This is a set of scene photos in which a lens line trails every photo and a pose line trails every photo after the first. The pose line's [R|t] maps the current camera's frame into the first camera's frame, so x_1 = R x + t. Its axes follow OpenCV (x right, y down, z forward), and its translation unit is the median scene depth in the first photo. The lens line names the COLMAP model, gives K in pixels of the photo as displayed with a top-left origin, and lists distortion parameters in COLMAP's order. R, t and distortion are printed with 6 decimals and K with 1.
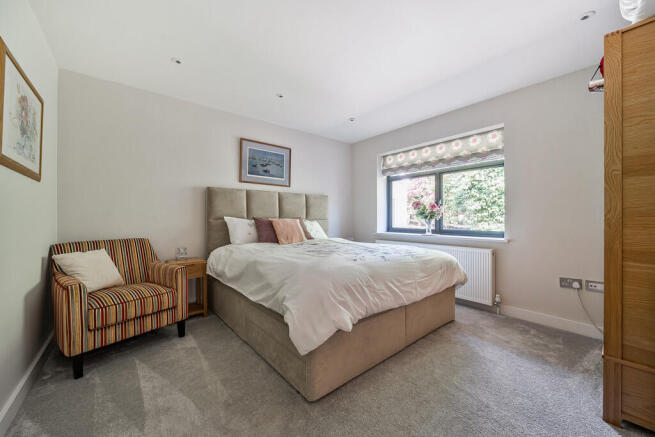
lens RADIAL K [[245.5, 0, 329.4], [0, 245.5, 217.4], [0, 0, 1]] dist [-0.000701, 0.000065]
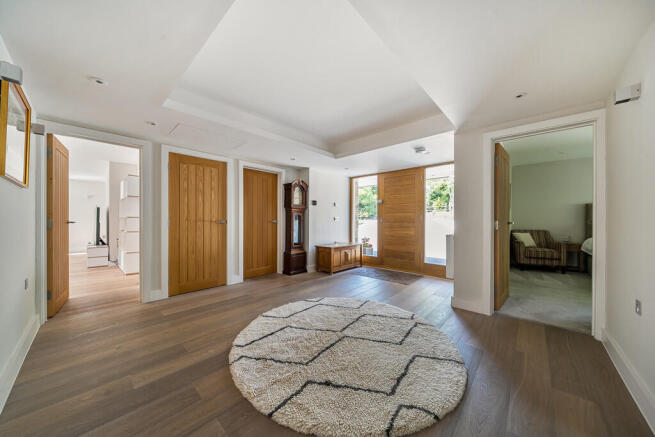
lens RADIAL K [[224.5, 0, 329.8], [0, 224.5, 219.9], [0, 0, 1]] dist [-0.001878, -0.000074]
pose [[0.133867, 0.002229, -0.990997, 1.144071], [-0.007301, 0.999973, 0.001263, 0.007598], [0.990972, 0.007066, 0.133879, -1.402321]]
